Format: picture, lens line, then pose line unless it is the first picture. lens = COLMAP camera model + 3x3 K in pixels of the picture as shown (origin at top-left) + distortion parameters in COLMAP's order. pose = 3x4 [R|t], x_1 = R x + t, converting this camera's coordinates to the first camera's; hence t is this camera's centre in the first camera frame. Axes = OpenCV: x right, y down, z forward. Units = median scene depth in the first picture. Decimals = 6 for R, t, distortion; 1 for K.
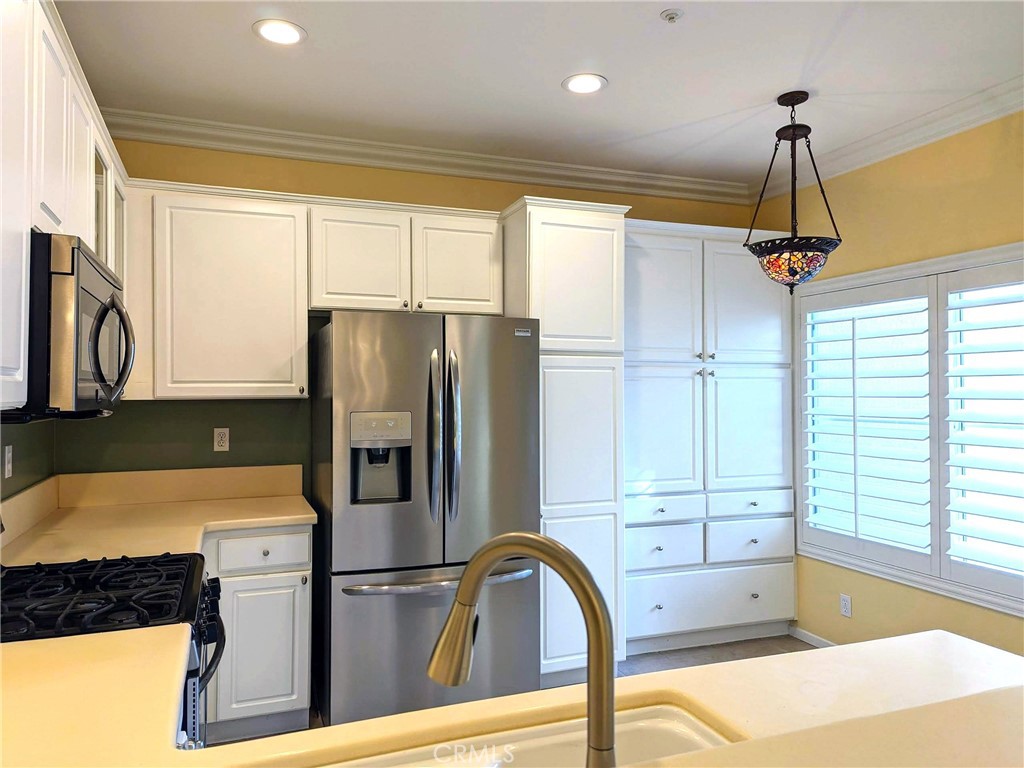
lens RADIAL K [[720.3, 0, 512.0], [0, 720.3, 384.0], [0, 0, 1]] dist [0.063352, -0.061860]
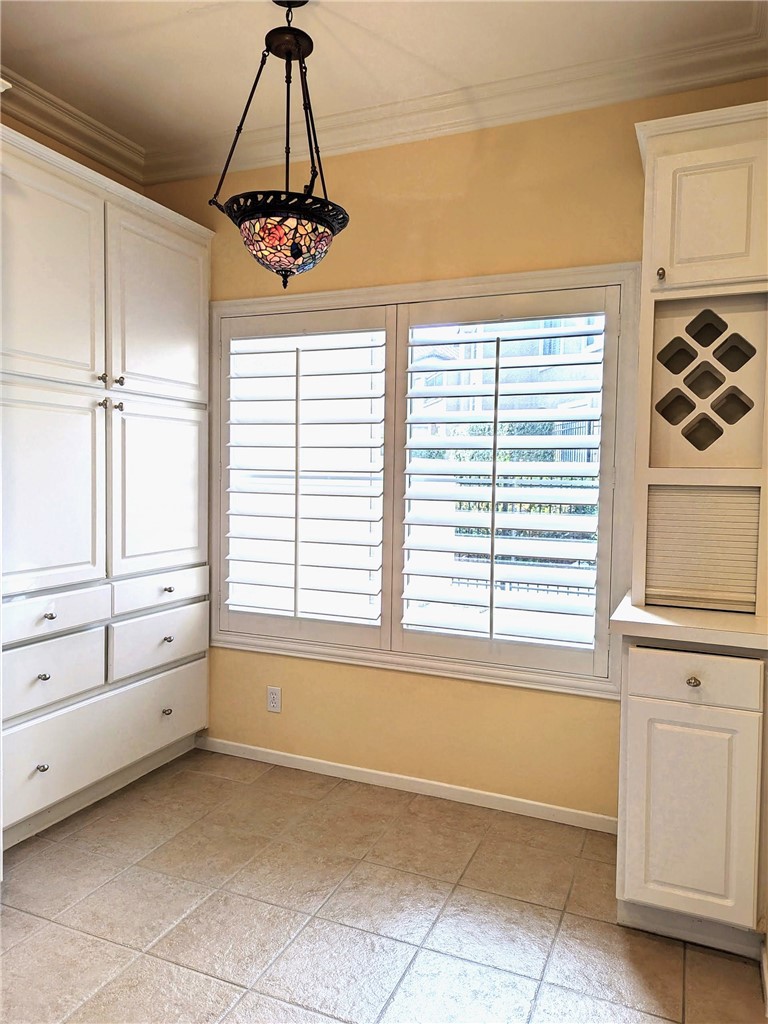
lens RADIAL K [[720.3, 0, 386.1], [0, 720.3, 506.8], [0, 0, 1]] dist [0.063352, -0.061860]
pose [[0.701572, -0.021669, 0.712269, -0.035680], [-0.025892, 0.998102, 0.055868, 0.035175], [-0.712128, -0.057637, 0.699679, 0.343128]]
